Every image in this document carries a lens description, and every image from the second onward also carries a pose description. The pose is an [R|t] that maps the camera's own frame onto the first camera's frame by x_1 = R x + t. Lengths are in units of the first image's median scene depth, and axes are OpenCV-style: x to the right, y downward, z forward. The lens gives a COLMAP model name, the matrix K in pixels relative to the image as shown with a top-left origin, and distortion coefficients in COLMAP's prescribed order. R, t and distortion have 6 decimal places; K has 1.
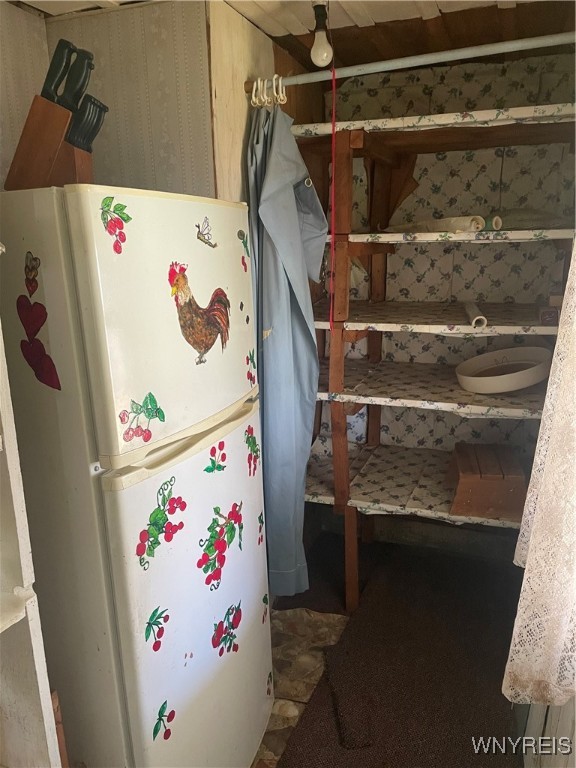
lens RADIAL K [[586.3, 0, 290.2], [0, 586.3, 383.6], [0, 0, 1]] dist [0.080443, -0.106265]
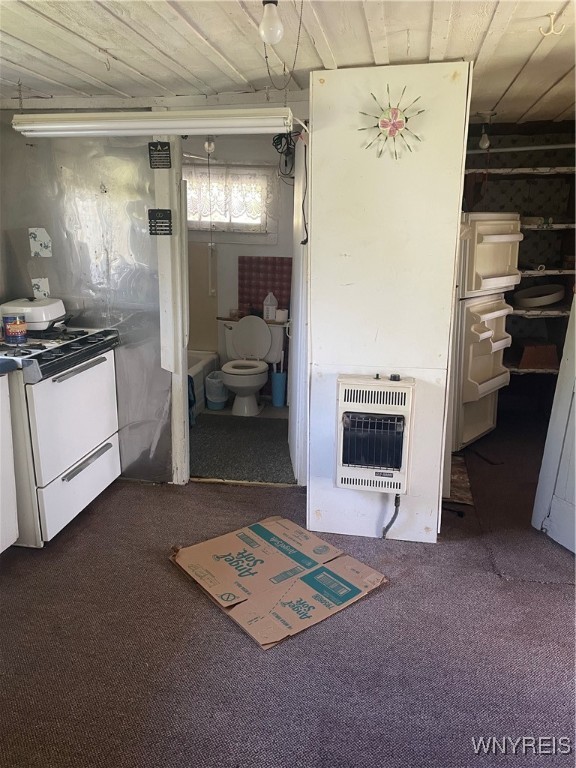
lens RADIAL K [[586.3, 0, 286.9], [0, 586.3, 382.5], [0, 0, 1]] dist [0.080443, -0.106265]
pose [[0.983745, -0.039961, 0.175067, -0.910003], [0.036731, 0.999091, 0.021650, 0.212739], [-0.175773, -0.014868, 0.984318, -0.876014]]
